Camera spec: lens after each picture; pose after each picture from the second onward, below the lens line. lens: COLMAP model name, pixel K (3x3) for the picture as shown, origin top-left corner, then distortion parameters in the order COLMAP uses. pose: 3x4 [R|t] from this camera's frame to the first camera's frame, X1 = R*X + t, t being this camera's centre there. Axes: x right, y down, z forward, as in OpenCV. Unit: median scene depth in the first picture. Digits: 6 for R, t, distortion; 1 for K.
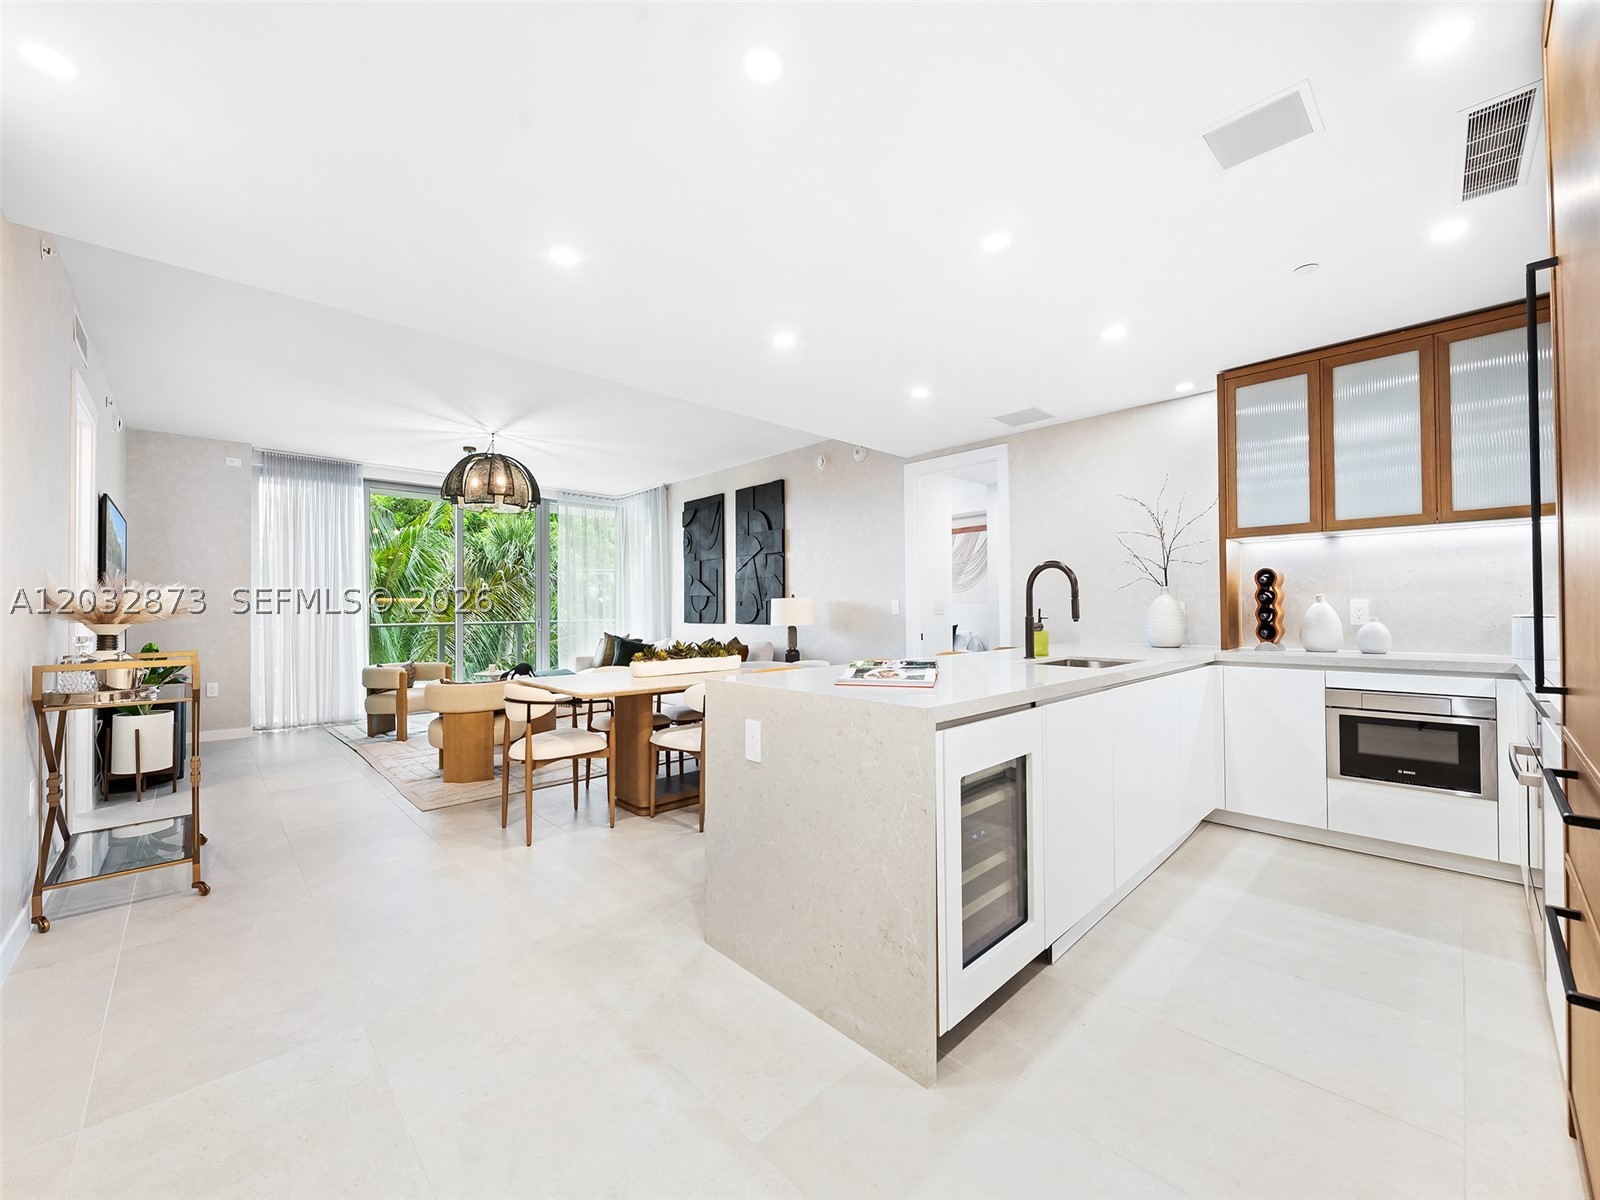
lens RADIAL K [[637.5, 0, 788.4], [0, 637.5, 601.8], [0, 0, 1]] dist [-0.000010, 0.000023]
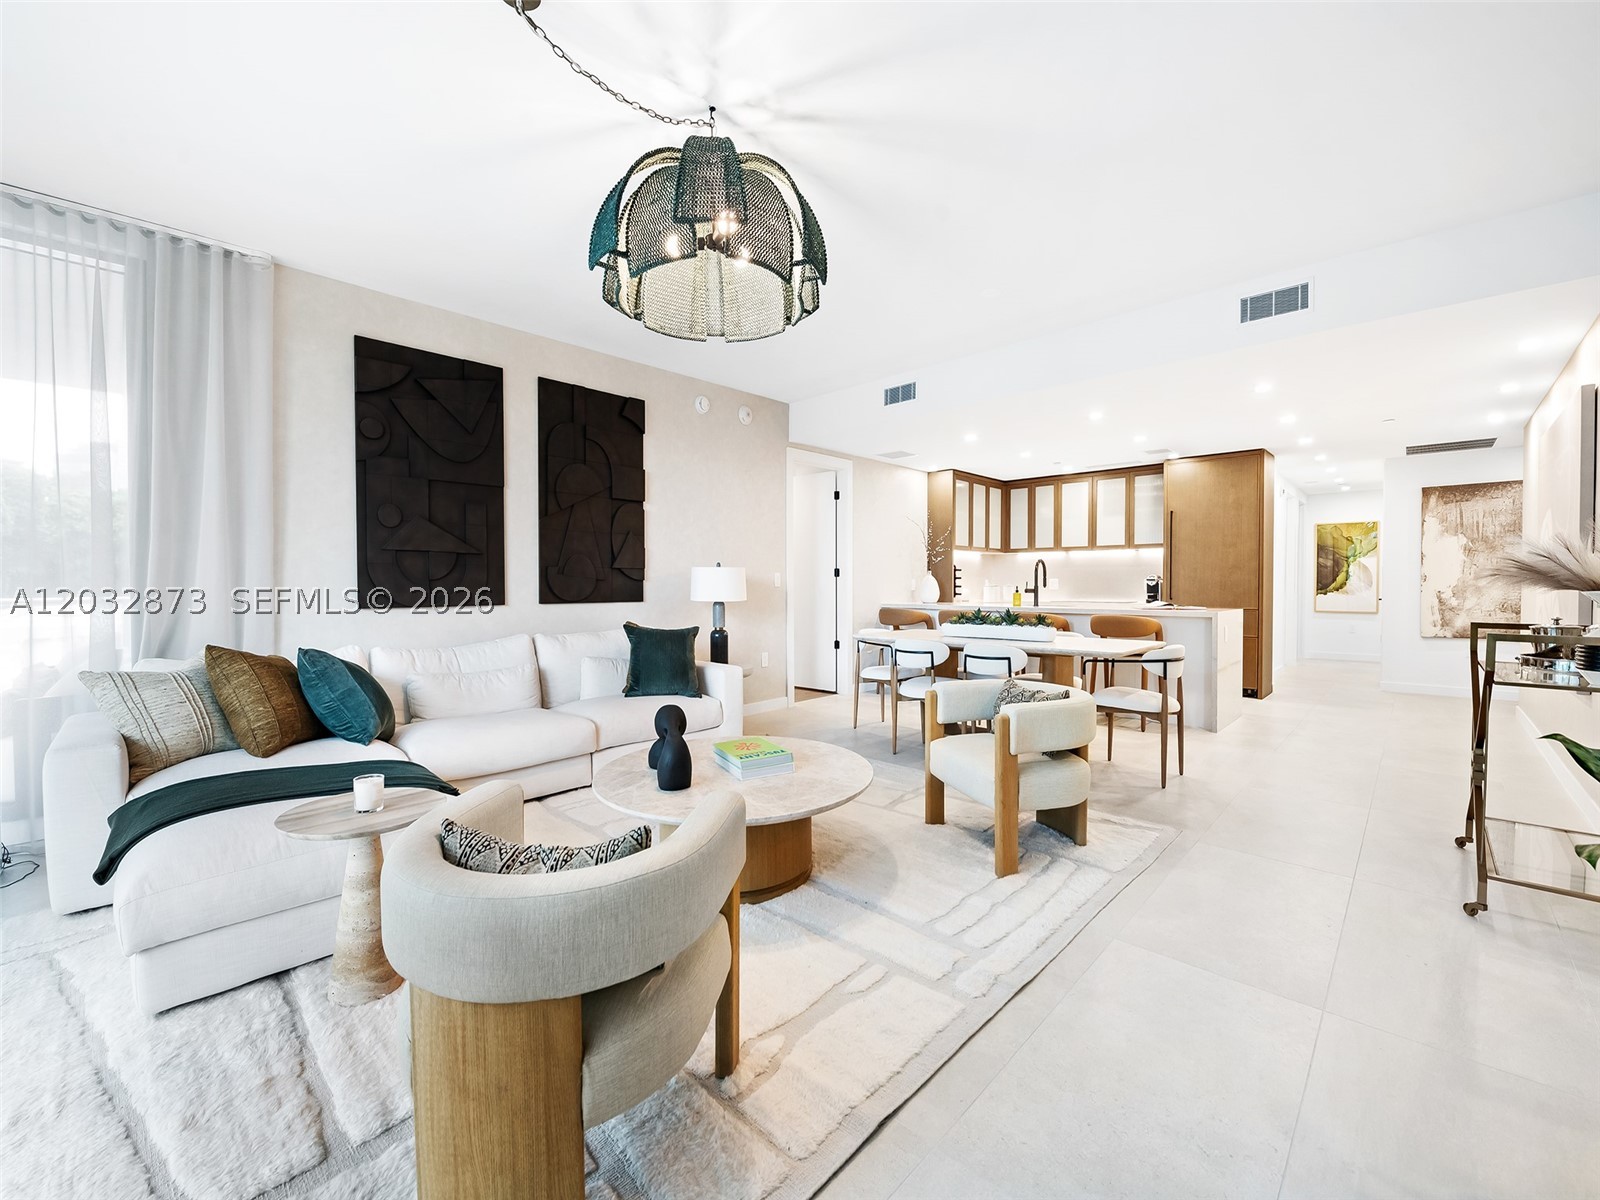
lens RADIAL K [[664.3, 0, 800.0], [0, 664.3, 600.0], [0, 0, 1]] dist [-0.010780, -0.000249]
pose [[-0.056436, -0.012181, 0.998332, -1.541615], [-0.009394, 0.999888, 0.011669, 0.047220], [-0.998362, -0.008720, -0.056544, 1.721925]]
